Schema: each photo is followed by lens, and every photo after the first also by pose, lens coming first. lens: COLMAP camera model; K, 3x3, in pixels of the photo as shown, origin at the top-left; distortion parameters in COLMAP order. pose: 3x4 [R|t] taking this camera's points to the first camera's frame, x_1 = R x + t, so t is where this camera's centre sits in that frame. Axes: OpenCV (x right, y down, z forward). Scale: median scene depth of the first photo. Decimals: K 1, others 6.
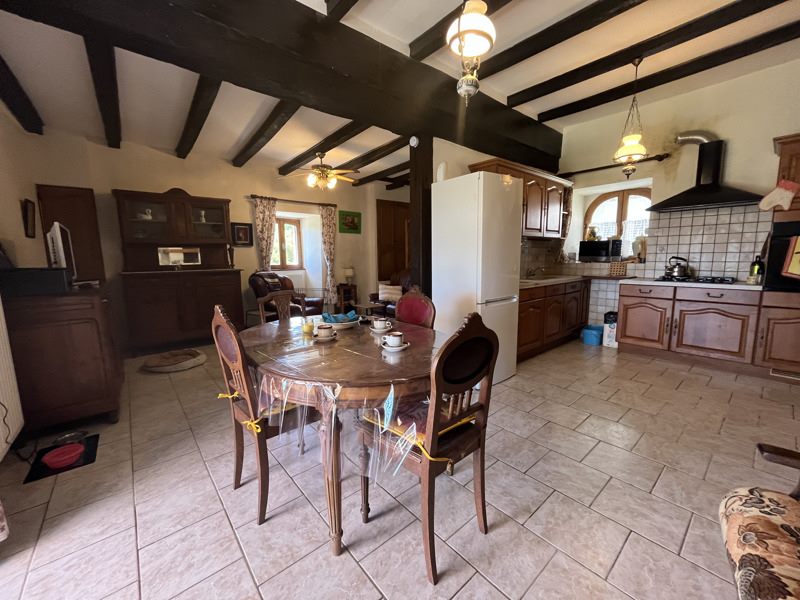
lens RADIAL K [[328.8, 0, 400.0], [0, 328.8, 300.0], [0, 0, 1]] dist [0.001893, 0.000133]
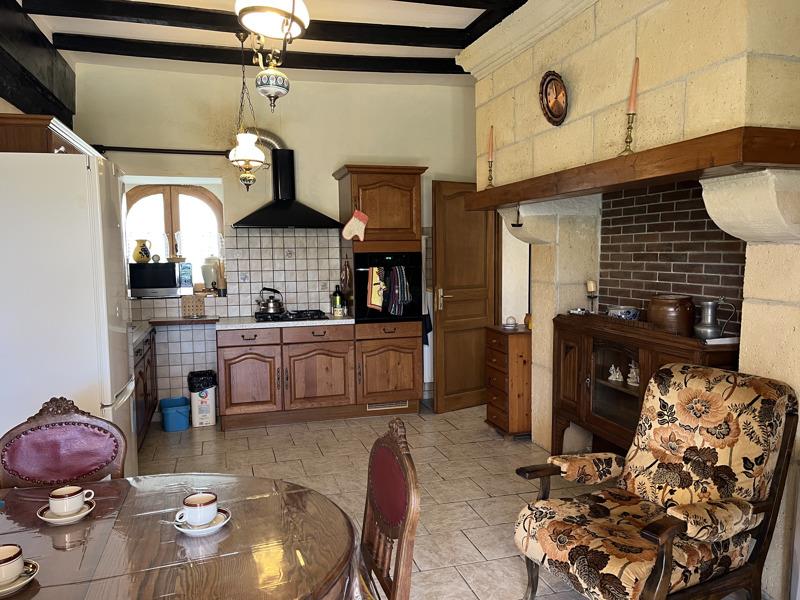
lens RADIAL K [[623.0, 0, 400.0], [0, 623.0, 300.0], [0, 0, 1]] dist [0.031169, -0.005975]
pose [[0.397306, -0.066607, 0.915266, -0.379517], [0.125723, 0.991909, 0.017610, -0.091174], [-0.909033, 0.108074, 0.402466, 0.135200]]
